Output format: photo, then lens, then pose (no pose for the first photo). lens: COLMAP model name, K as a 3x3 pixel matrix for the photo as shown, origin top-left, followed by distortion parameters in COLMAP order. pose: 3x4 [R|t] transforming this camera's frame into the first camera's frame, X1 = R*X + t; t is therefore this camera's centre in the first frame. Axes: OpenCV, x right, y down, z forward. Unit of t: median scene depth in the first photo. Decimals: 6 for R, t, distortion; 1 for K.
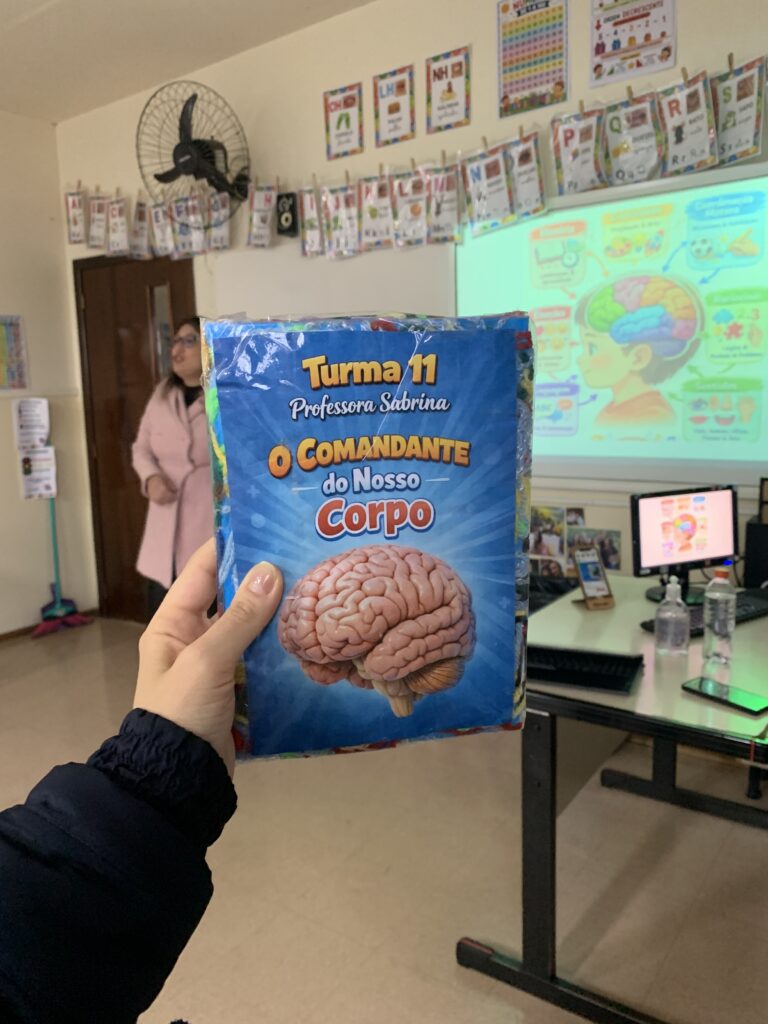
lens RADIAL K [[779.4, 0, 380.0], [0, 779.4, 505.7], [0, 0, 1]] dist [0.005548, 0.016600]
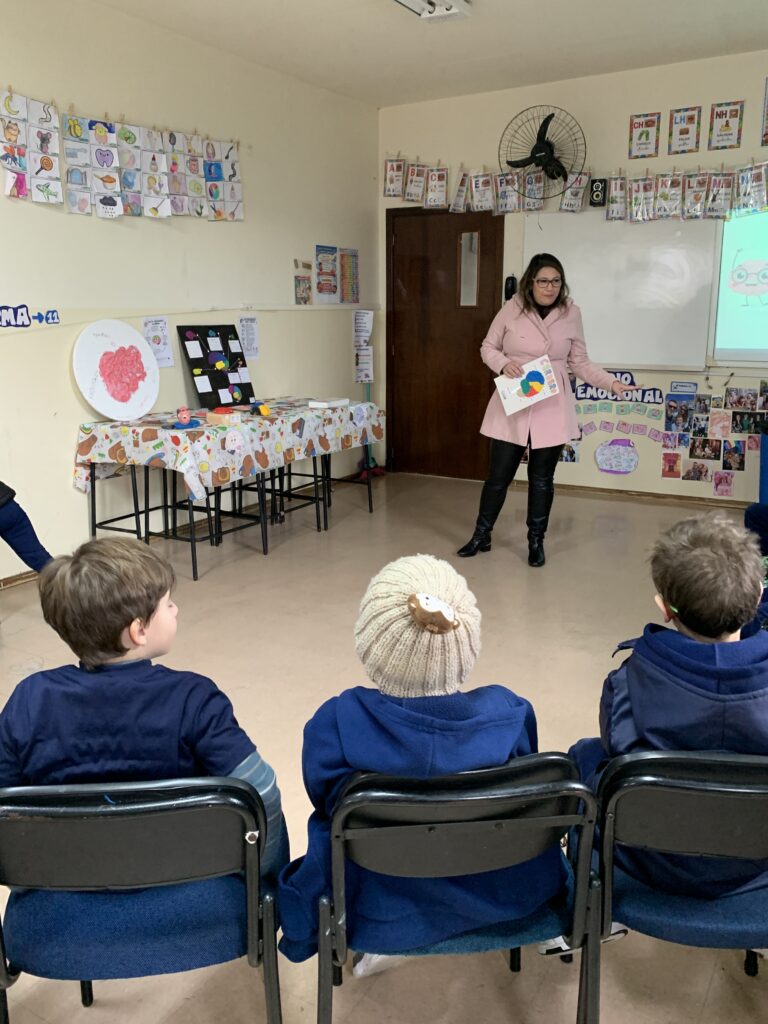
lens RADIAL K [[843.0, 0, 394.1], [0, 843.0, 505.2], [0, 0, 1]] dist [-0.003009, 0.032109]
pose [[0.996207, 0.004949, 0.086879, -0.795808], [-0.011218, 0.997355, 0.071816, 0.155100], [-0.086294, -0.072518, 0.993627, -0.806232]]
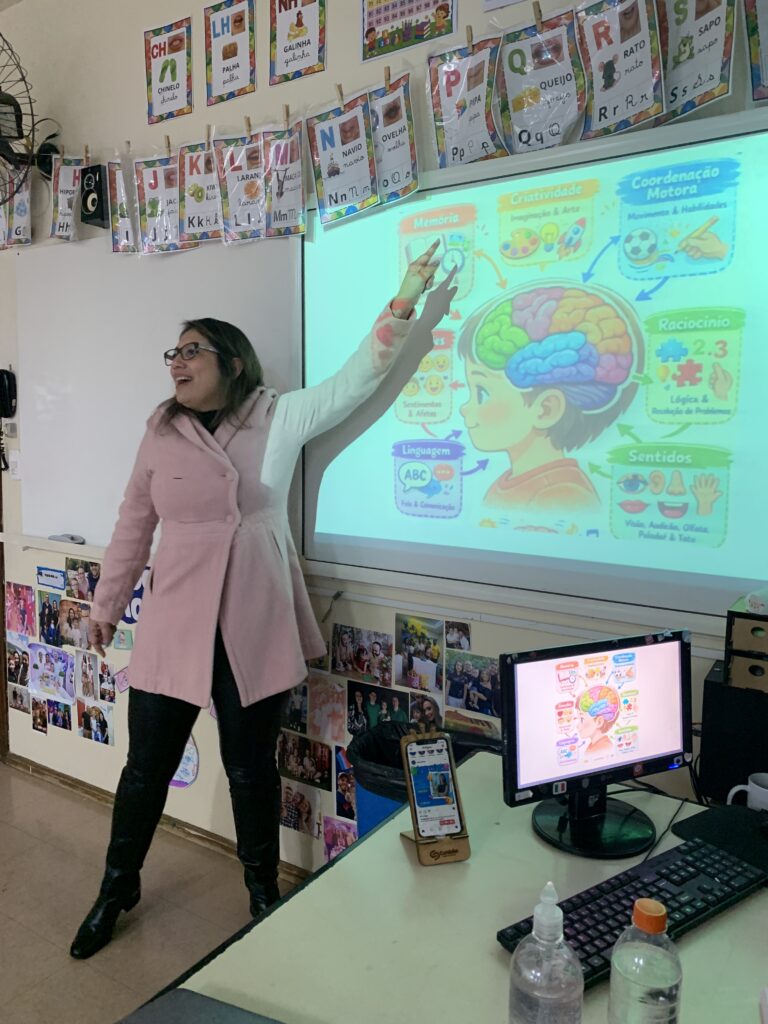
lens RADIAL K [[779.4, 0, 376.8], [0, 779.4, 504.5], [0, 0, 1]] dist [0.005548, 0.016600]
pose [[0.998673, 0.032226, 0.040167, 0.150987], [-0.030260, 0.998359, -0.048624, -0.066710], [-0.041668, 0.047344, 0.998009, 0.322988]]
